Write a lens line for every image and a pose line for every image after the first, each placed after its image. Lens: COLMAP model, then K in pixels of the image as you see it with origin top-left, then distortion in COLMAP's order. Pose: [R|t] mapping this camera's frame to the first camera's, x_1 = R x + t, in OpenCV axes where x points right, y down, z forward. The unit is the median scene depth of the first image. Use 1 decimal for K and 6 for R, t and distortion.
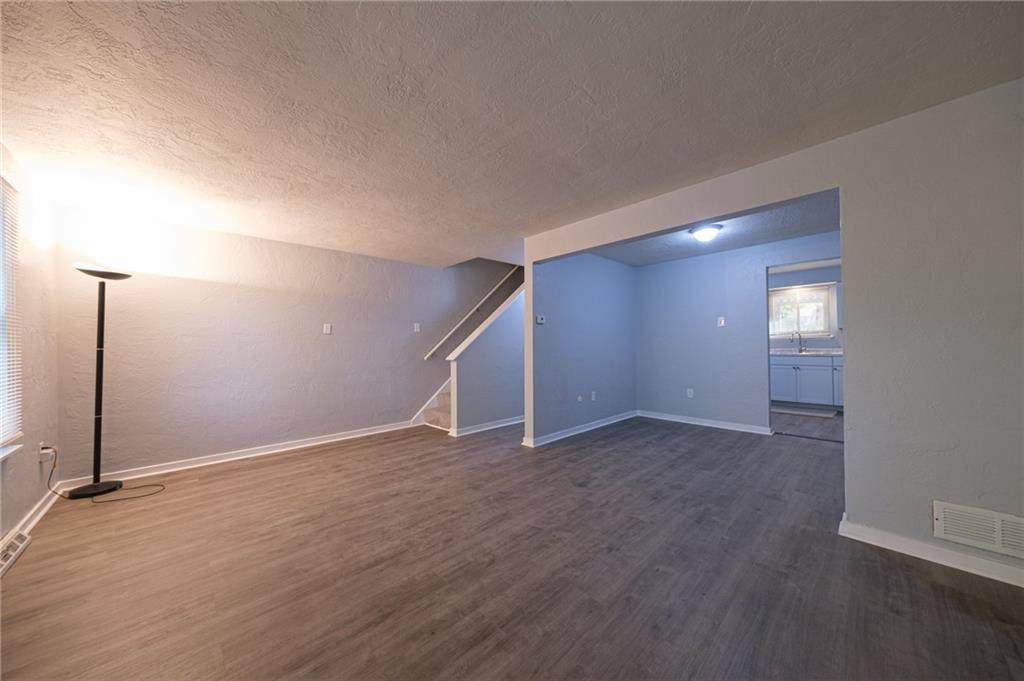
lens RADIAL K [[354.3, 0, 511.4], [0, 354.3, 341.4], [0, 0, 1]] dist [-0.000209, -0.000012]
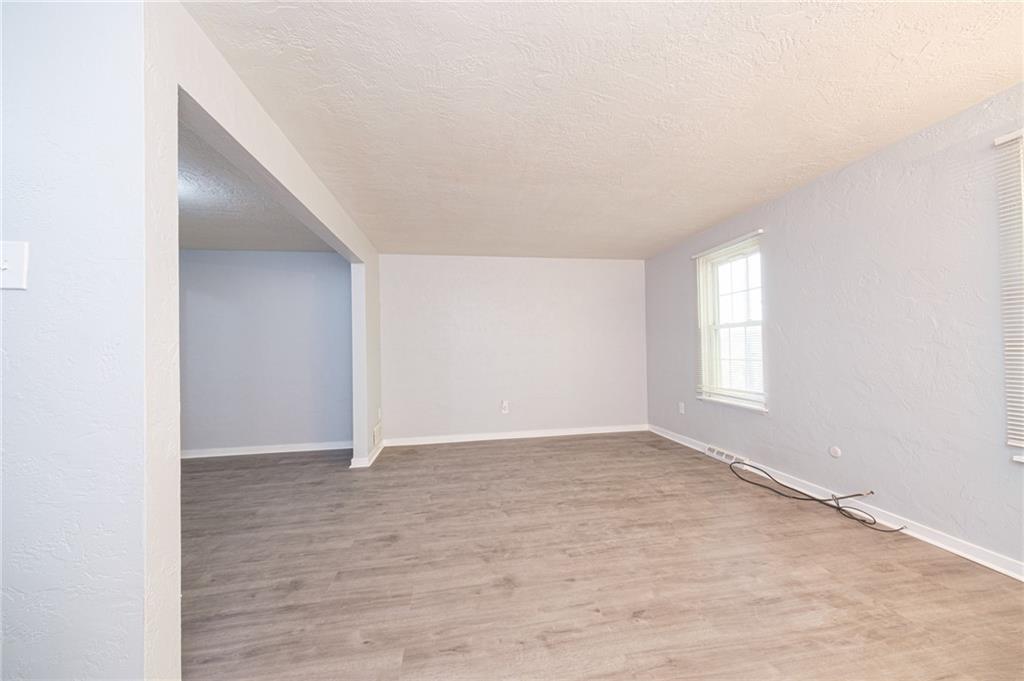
lens RADIAL K [[348.4, 0, 511.7], [0, 348.4, 341.4], [0, 0, 1]] dist [0.000817, 0.000481]
pose [[-0.824690, 0.041901, 0.564030, -0.601042], [0.028251, 0.999059, -0.032912, 0.013828], [-0.564879, -0.011208, -0.825098, 1.925326]]
